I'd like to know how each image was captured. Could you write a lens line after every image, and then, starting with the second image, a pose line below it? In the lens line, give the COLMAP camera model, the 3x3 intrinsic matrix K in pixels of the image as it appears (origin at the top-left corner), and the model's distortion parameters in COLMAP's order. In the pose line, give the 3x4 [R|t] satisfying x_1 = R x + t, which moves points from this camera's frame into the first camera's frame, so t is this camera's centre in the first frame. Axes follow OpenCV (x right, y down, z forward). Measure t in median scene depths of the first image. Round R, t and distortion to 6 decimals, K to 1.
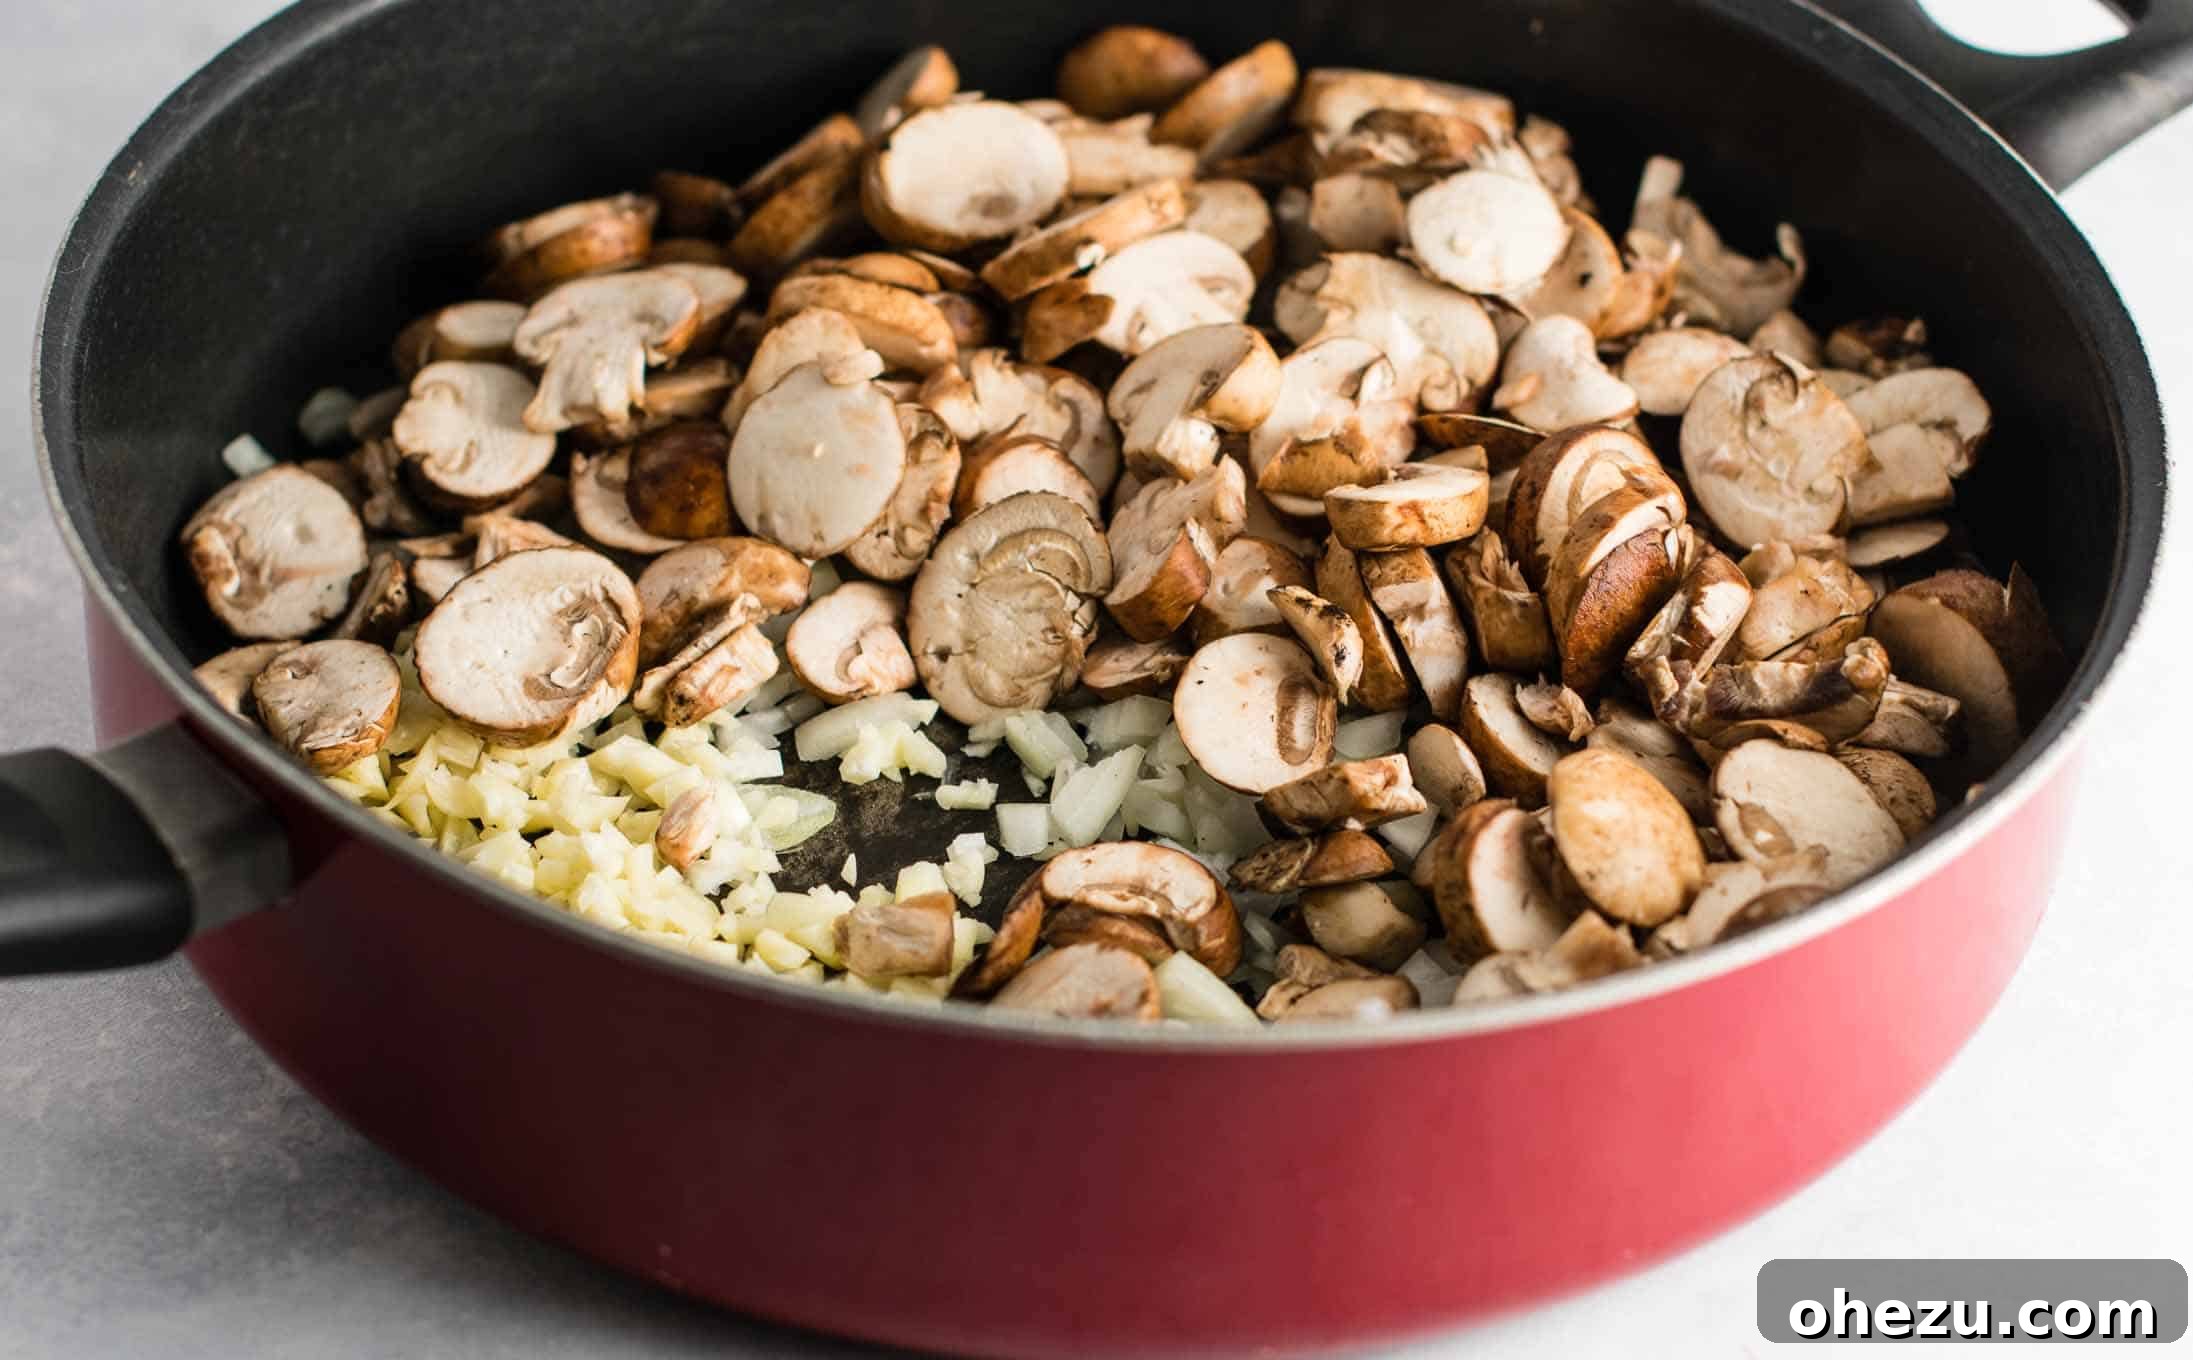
lens RADIAL K [[5215.8, 0, 1096.5], [0, 5215.8, 680.0], [0, 0, 1]] dist [-0.172144, -0.319010]
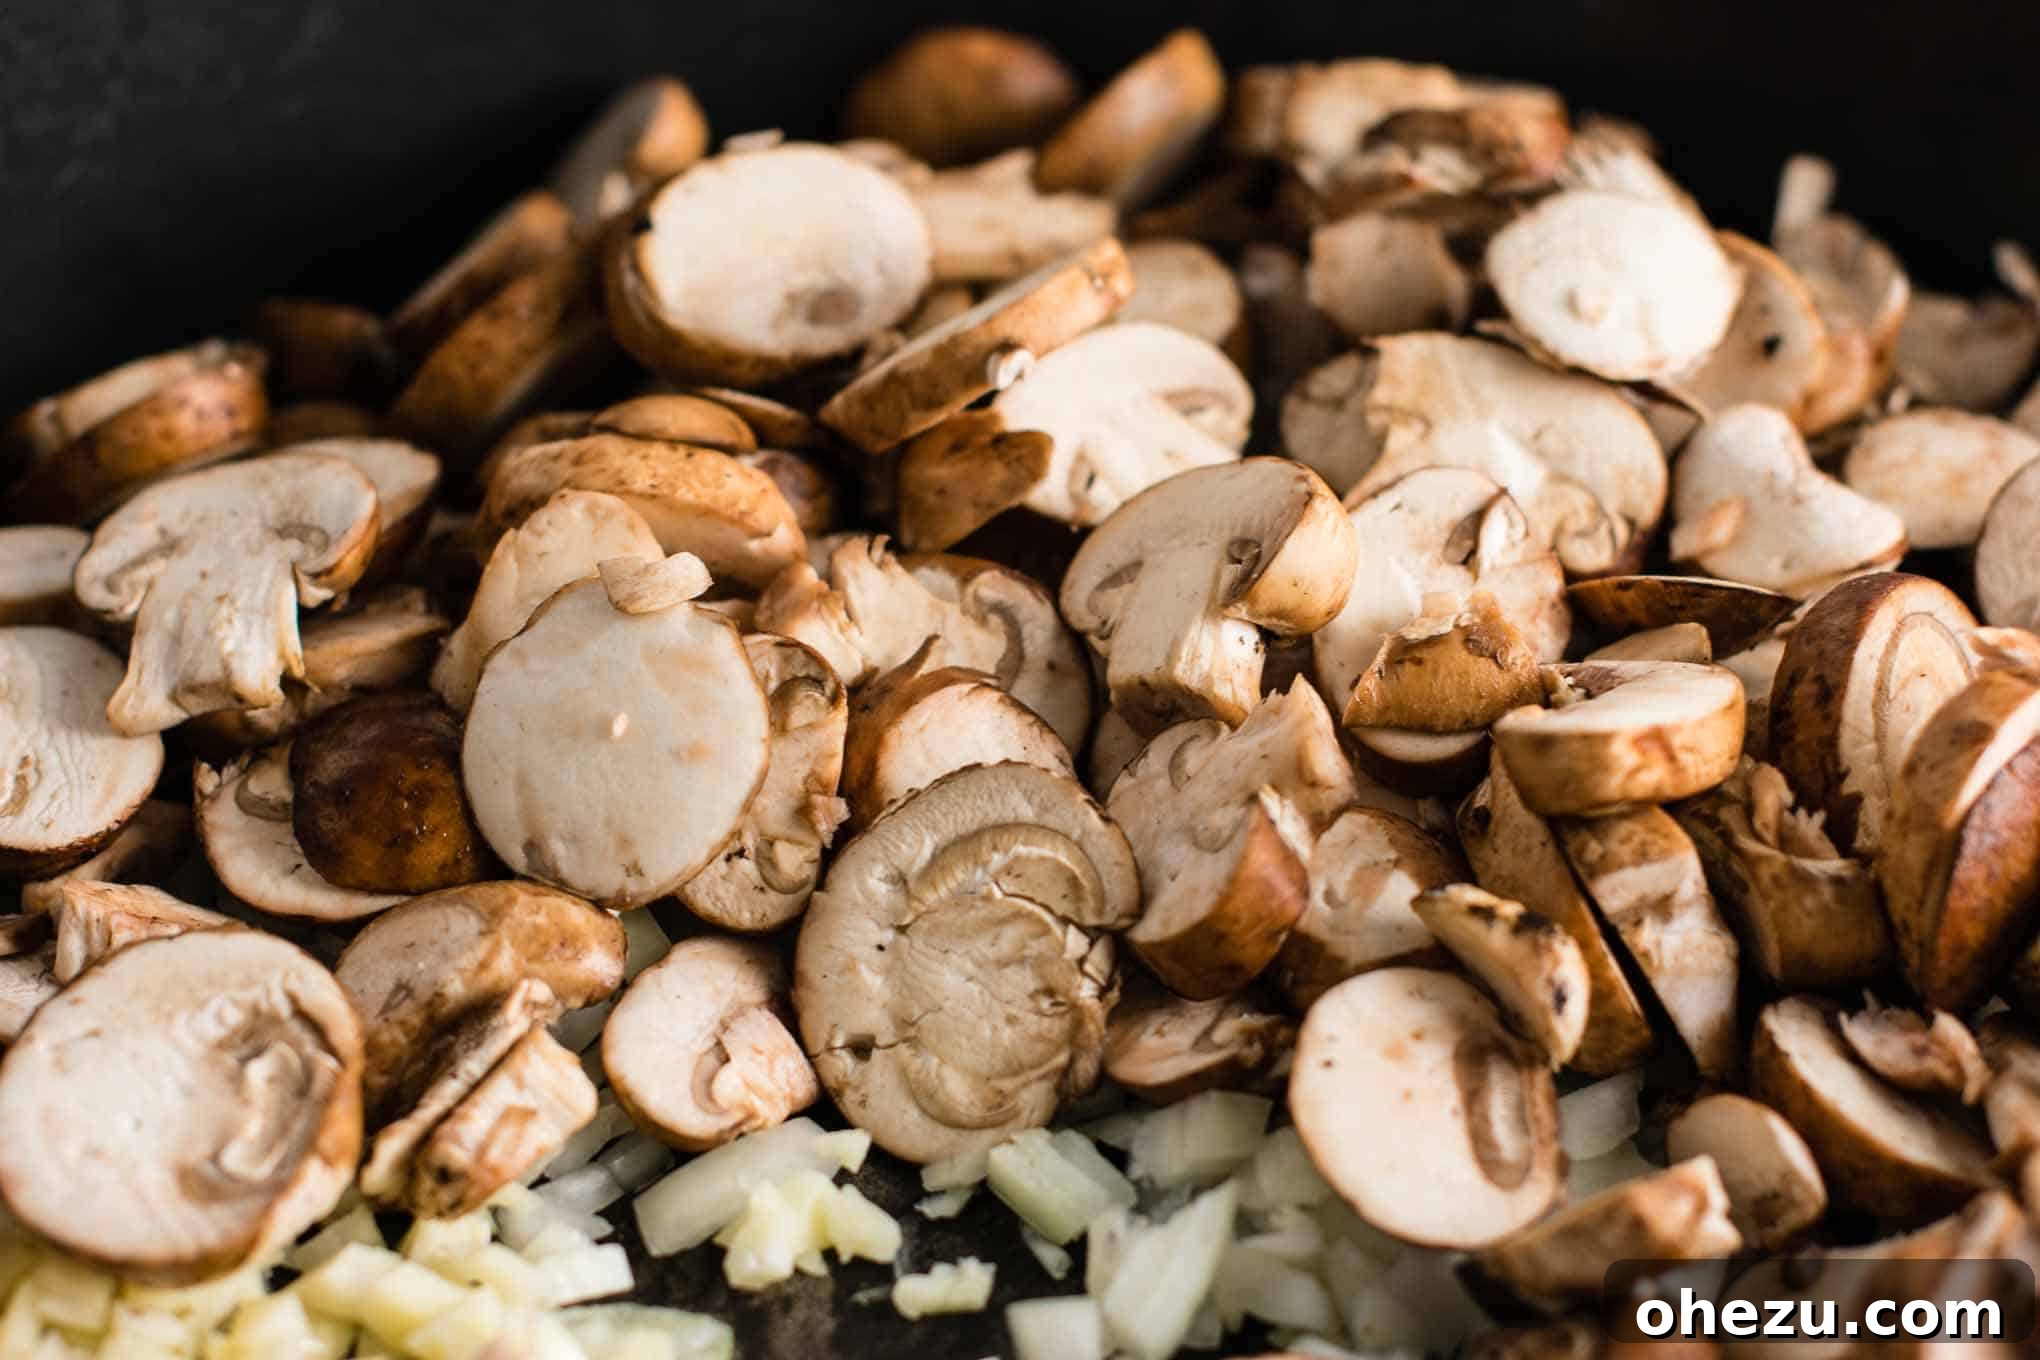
lens RADIAL K [[4931.2, 0, 1020.0], [0, 4931.2, 680.0], [0, 0, 1]] dist [-0.134239, -1.266970]
pose [[0.988764, -0.087301, 0.121343, -0.076383], [0.091002, 0.995530, -0.025288, -0.031019], [-0.118593, 0.036047, 0.992288, 0.436392]]
